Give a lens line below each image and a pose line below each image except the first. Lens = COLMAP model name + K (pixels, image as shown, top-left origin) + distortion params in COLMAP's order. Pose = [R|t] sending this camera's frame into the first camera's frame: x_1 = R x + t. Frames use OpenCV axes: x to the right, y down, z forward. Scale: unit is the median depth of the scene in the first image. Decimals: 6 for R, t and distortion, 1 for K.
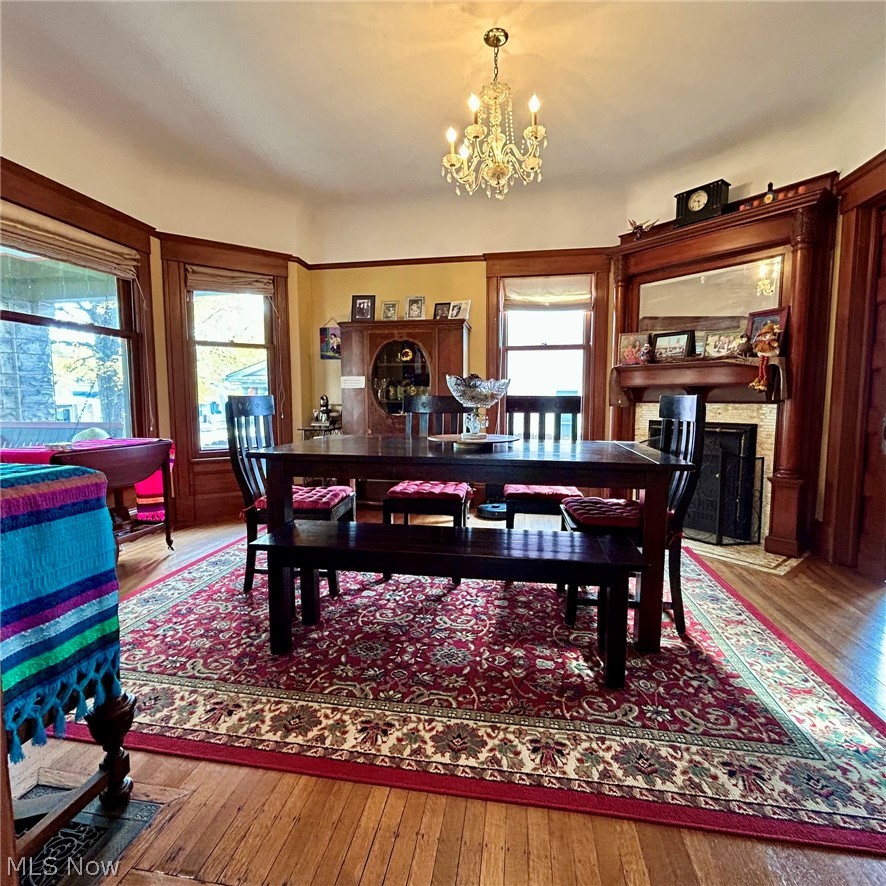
lens RADIAL K [[478.5, 0, 441.2], [0, 478.5, 440.4], [0, 0, 1]] dist [0.000309, 0.000020]
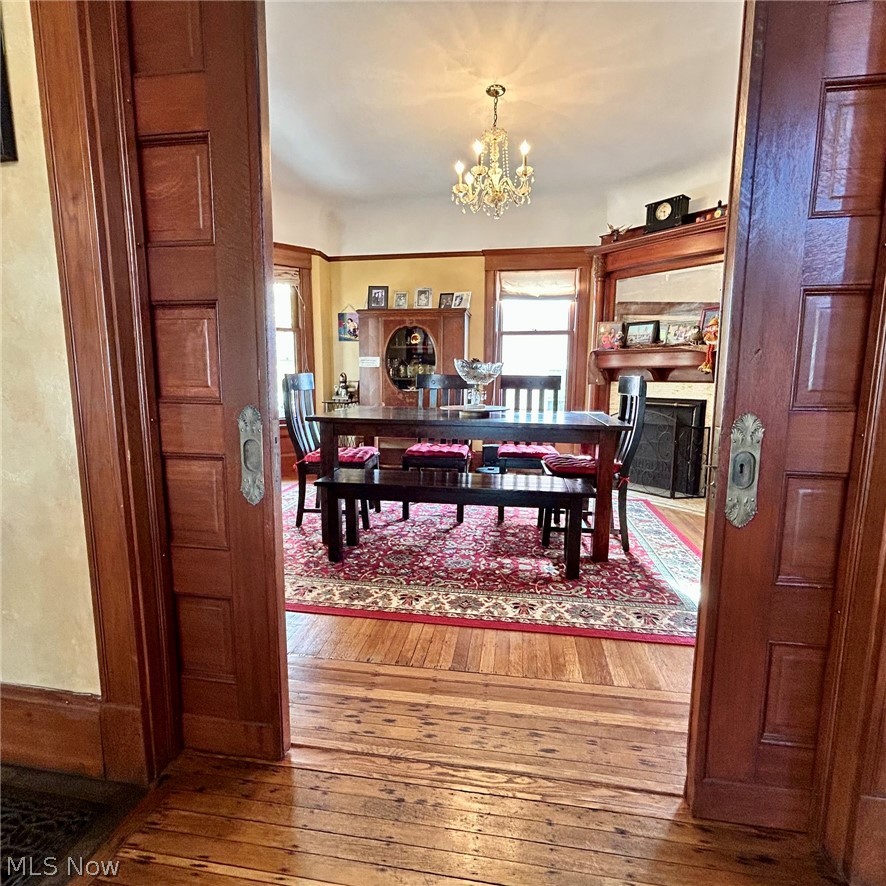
lens RADIAL K [[478.5, 0, 441.2], [0, 478.5, 440.4], [0, 0, 1]] dist [0.000309, 0.000020]
pose [[0.999920, 0.005878, 0.011158, -0.035928], [-0.006400, 0.998855, 0.047414, 0.021109], [-0.010867, -0.047481, 0.998813, -0.287111]]
